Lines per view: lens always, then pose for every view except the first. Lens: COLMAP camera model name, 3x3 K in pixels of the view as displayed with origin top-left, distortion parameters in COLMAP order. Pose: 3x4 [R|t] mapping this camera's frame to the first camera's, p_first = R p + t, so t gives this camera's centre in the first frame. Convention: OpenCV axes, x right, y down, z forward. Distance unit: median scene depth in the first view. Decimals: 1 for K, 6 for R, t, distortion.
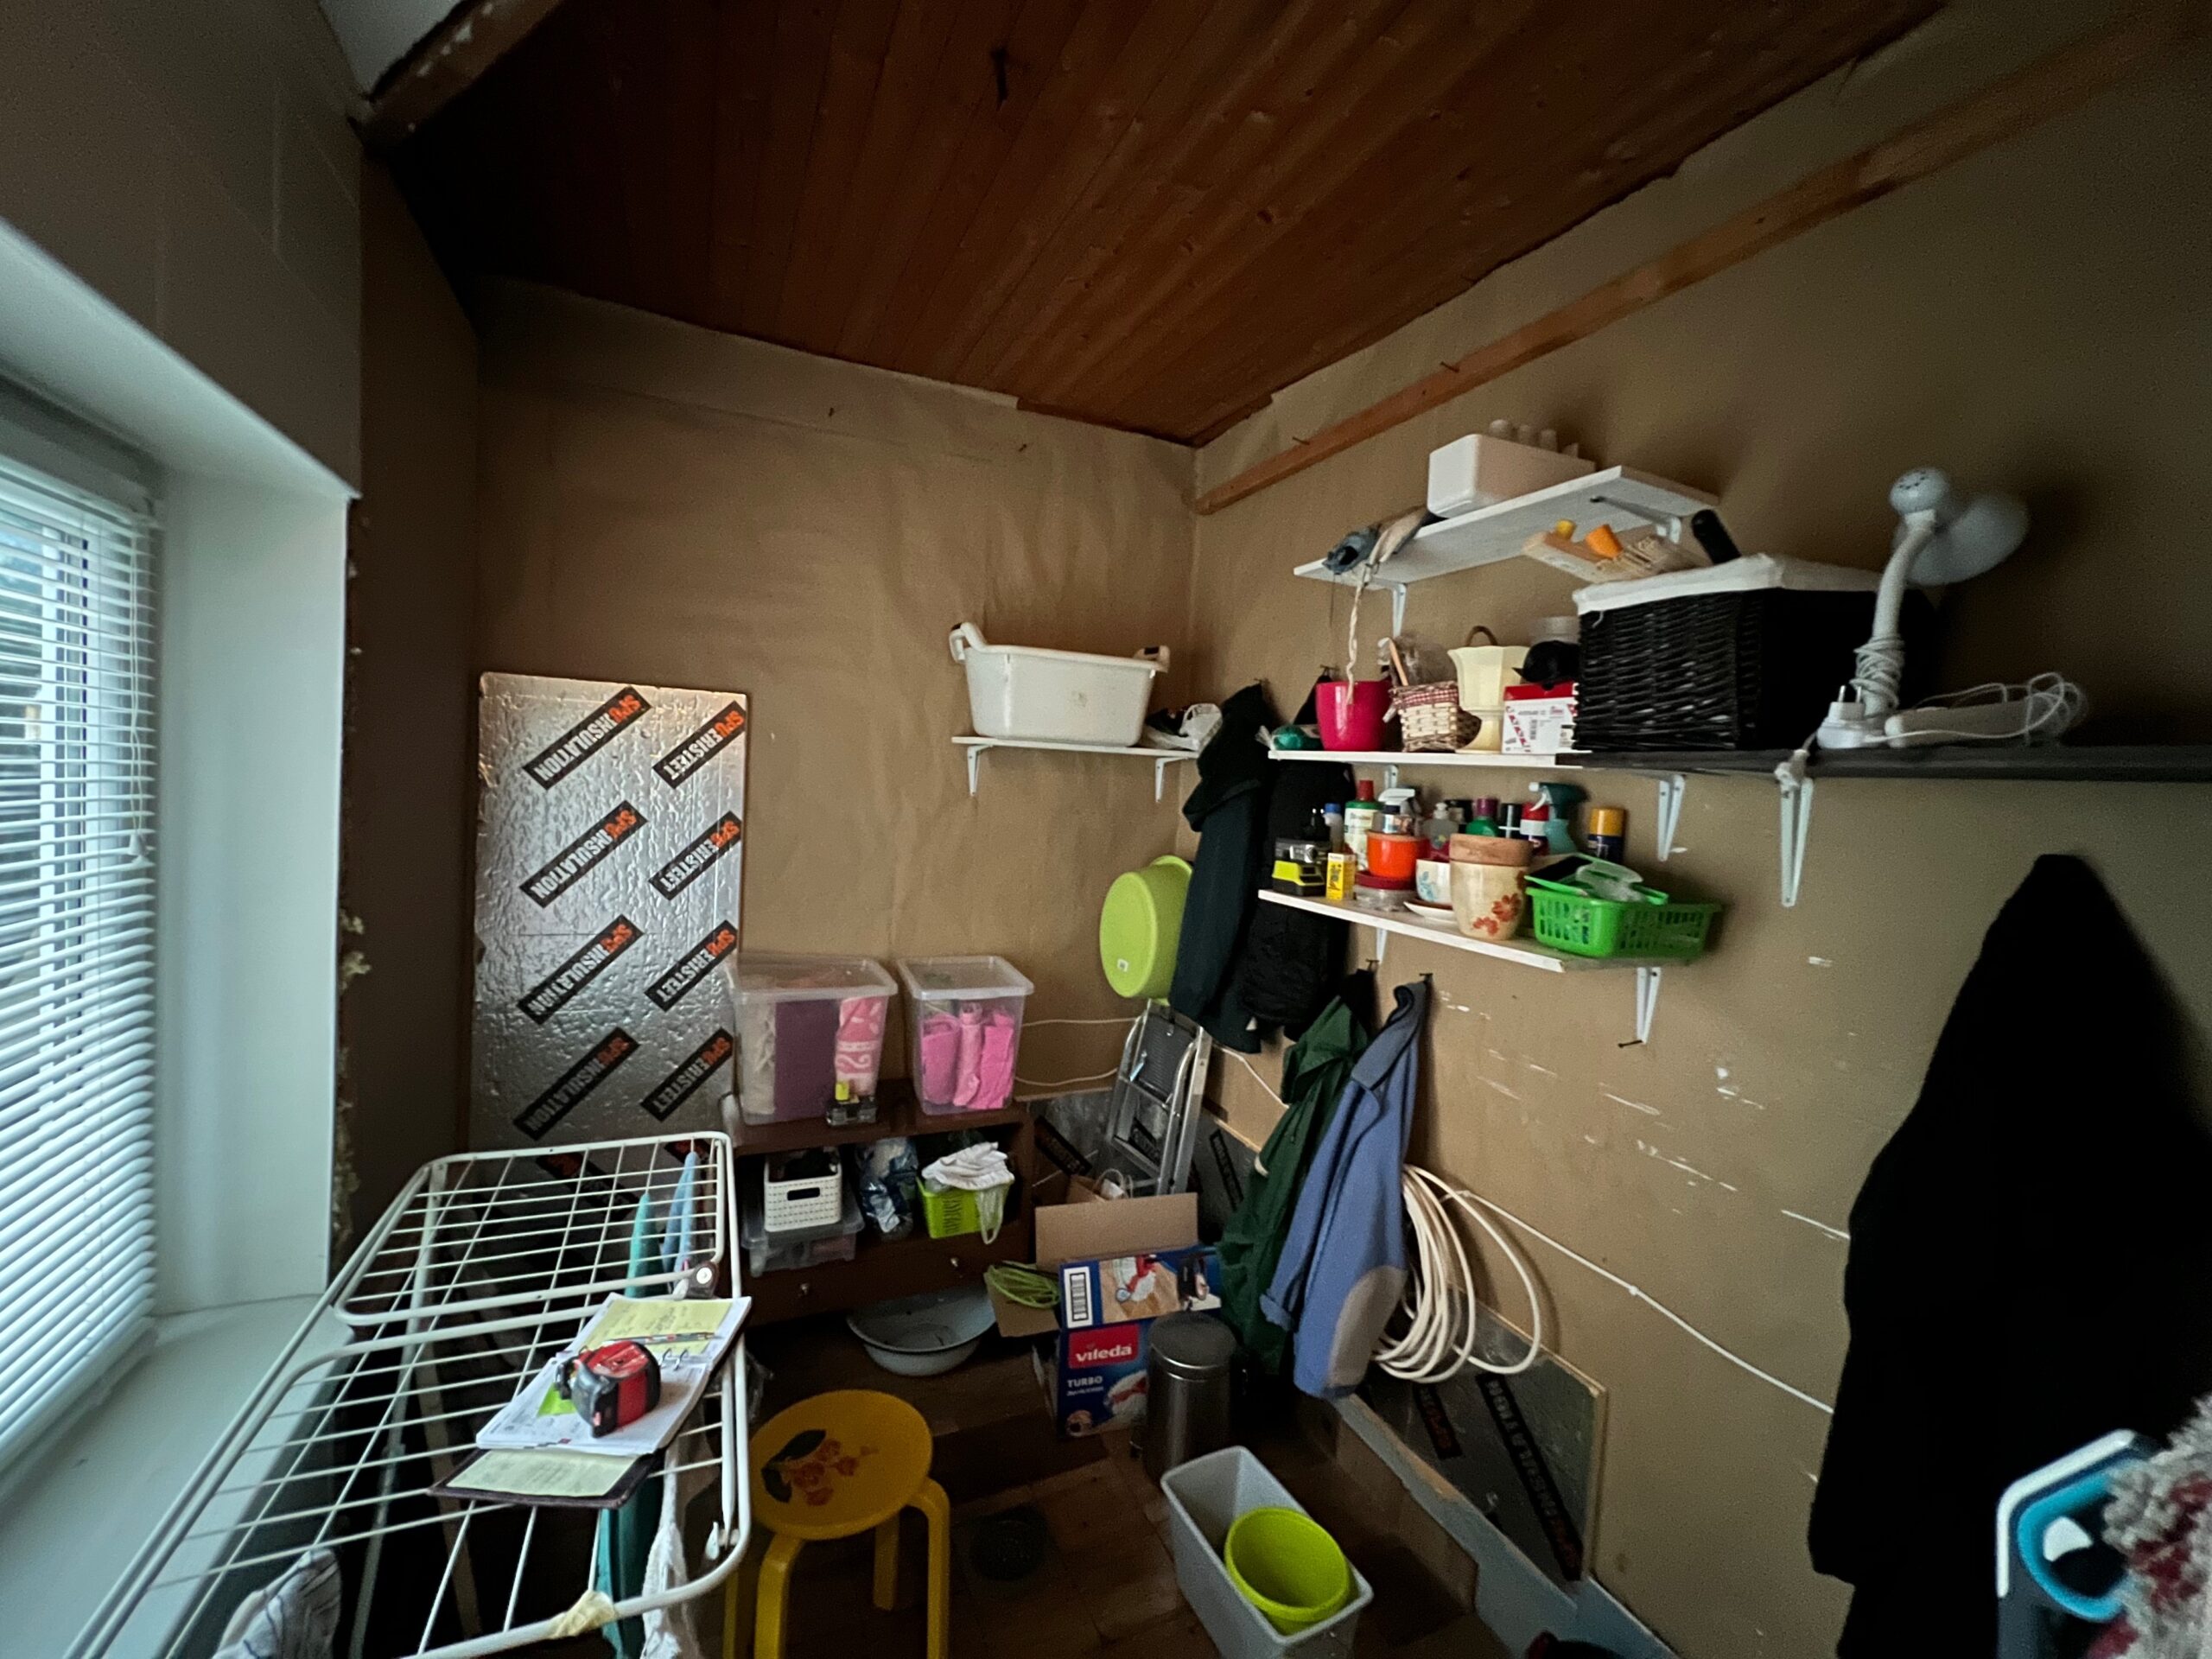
lens RADIAL K [[894.6, 0, 1106.0], [0, 894.6, 829.5], [0, 0, 1]] dist [0.000937, 0.000120]
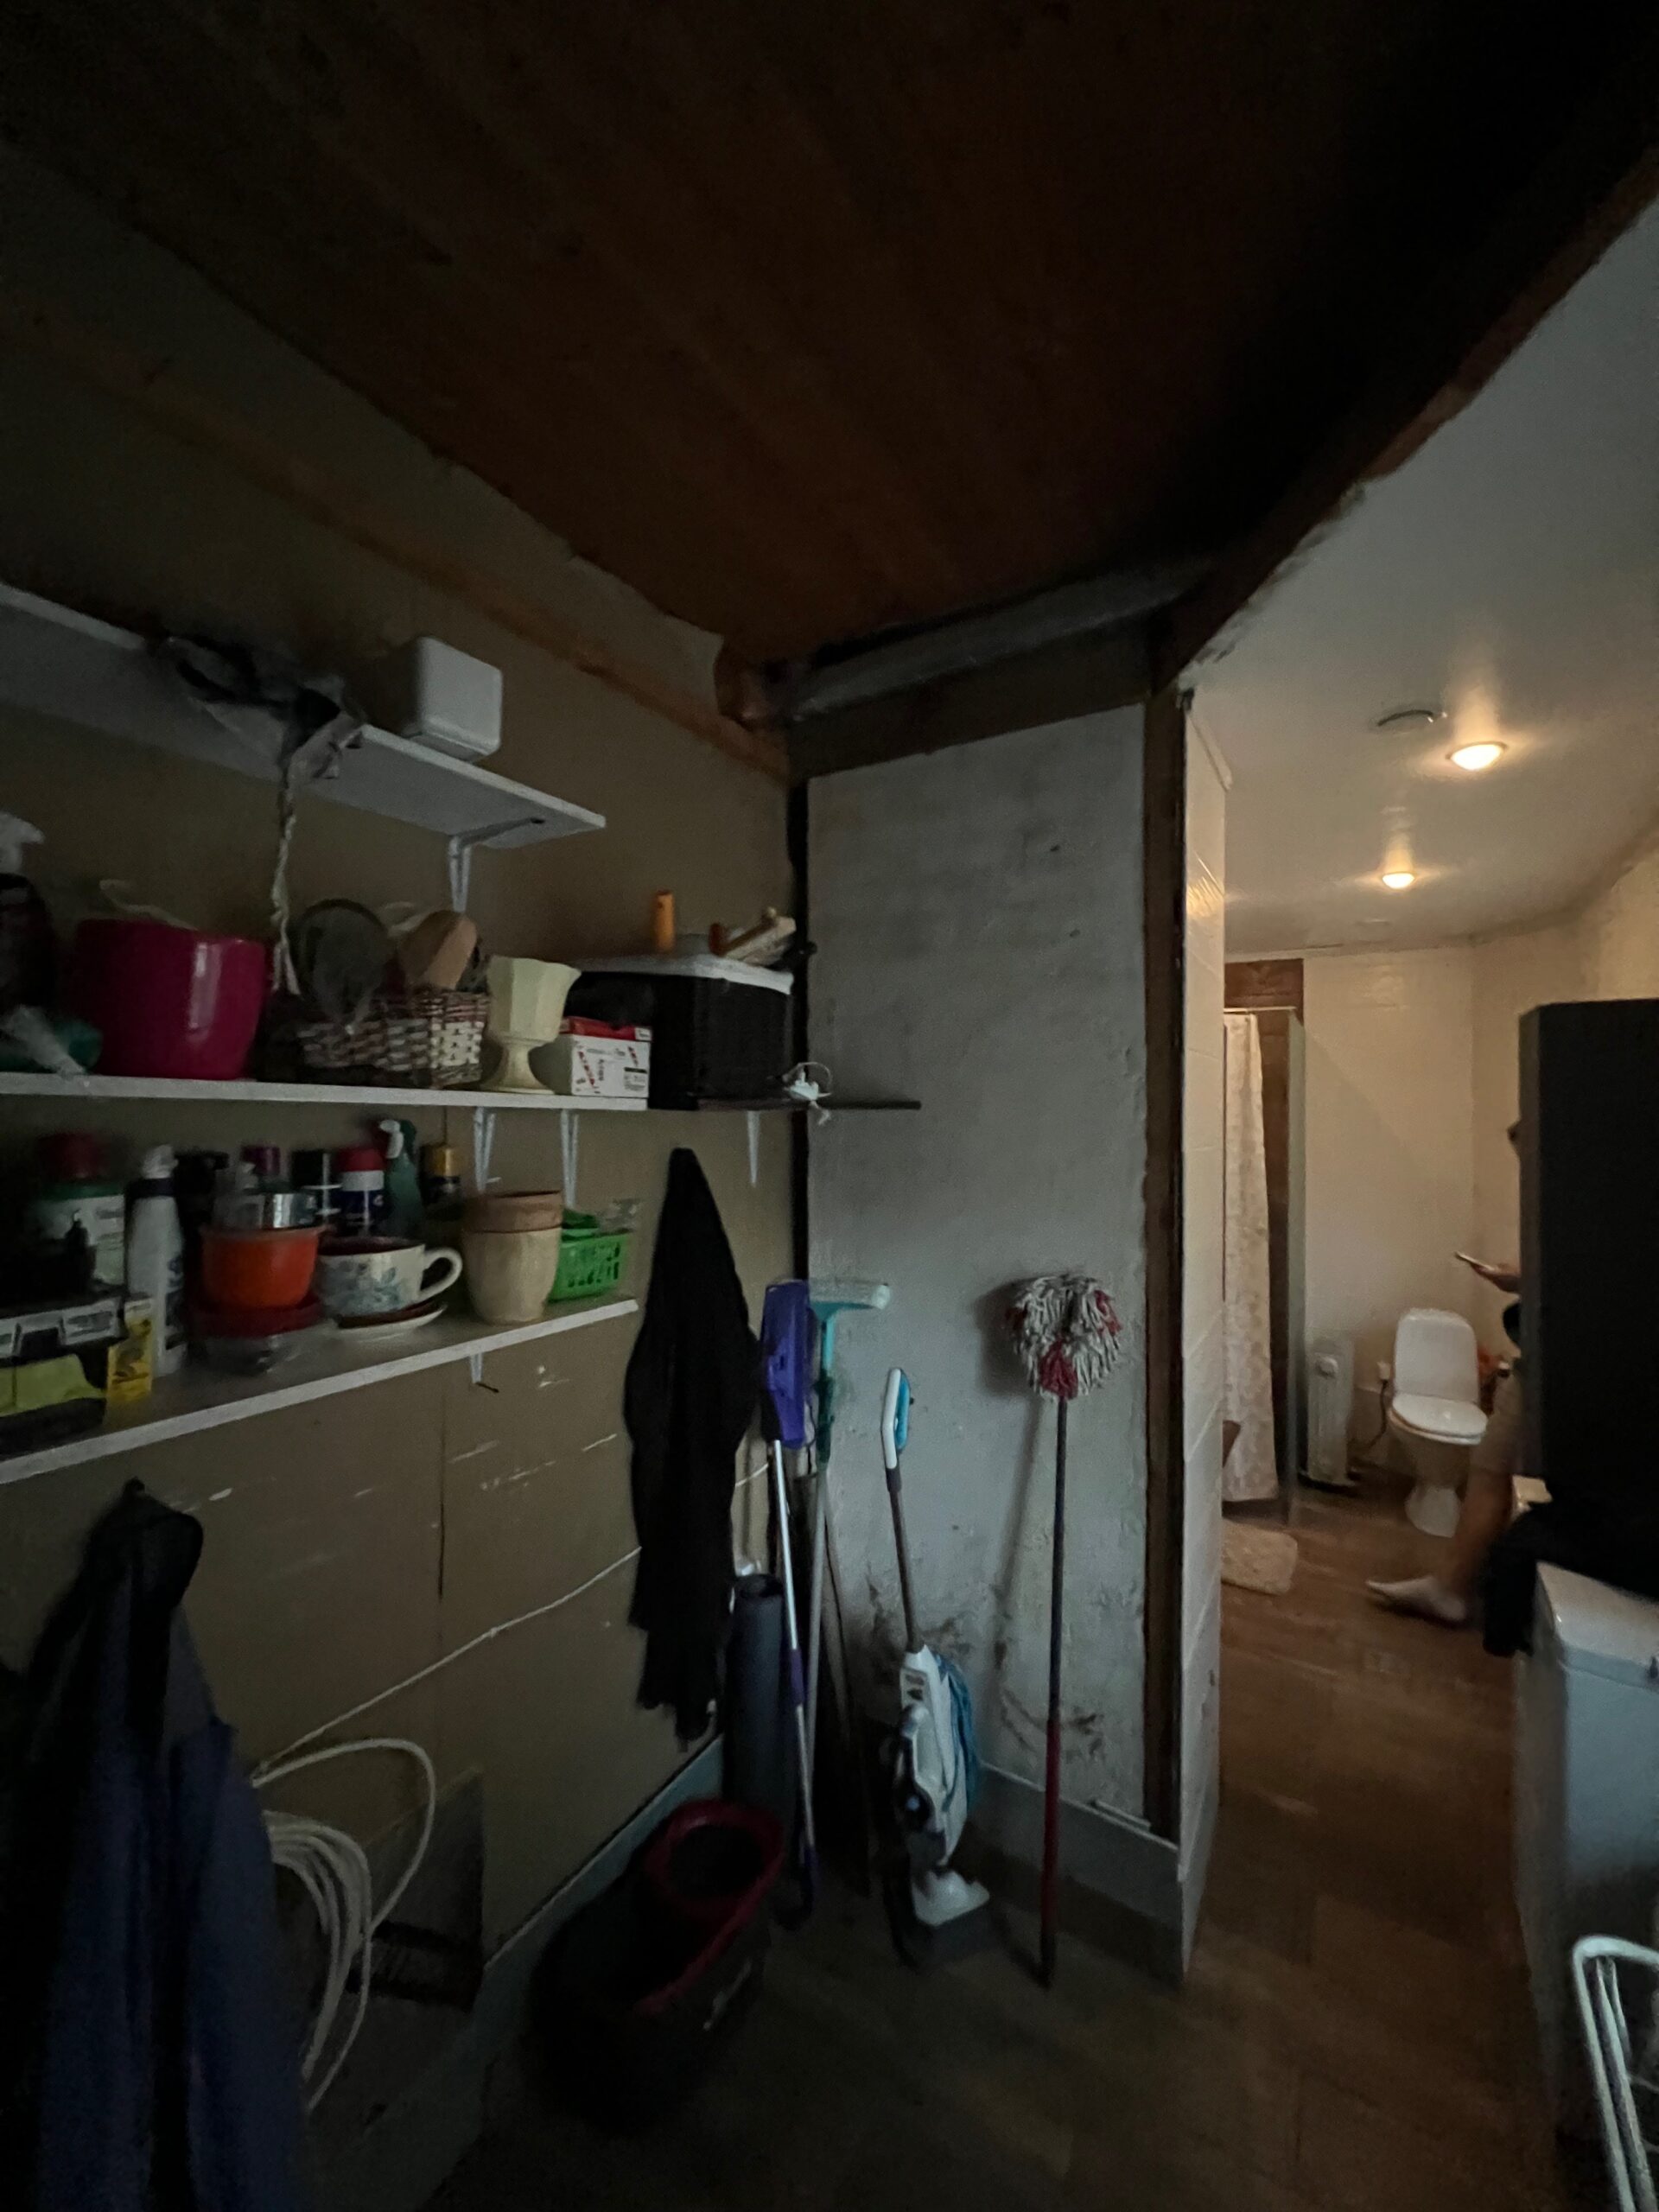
lens RADIAL K [[894.6, 0, 829.5], [0, 894.6, 1106.0], [0, 0, 1]] dist [0.000937, 0.000120]
pose [[-0.566865, -0.058211, 0.821752, -0.394887], [0.004301, 0.997278, 0.073611, -0.131090], [-0.823800, 0.045262, -0.565071, 1.232835]]
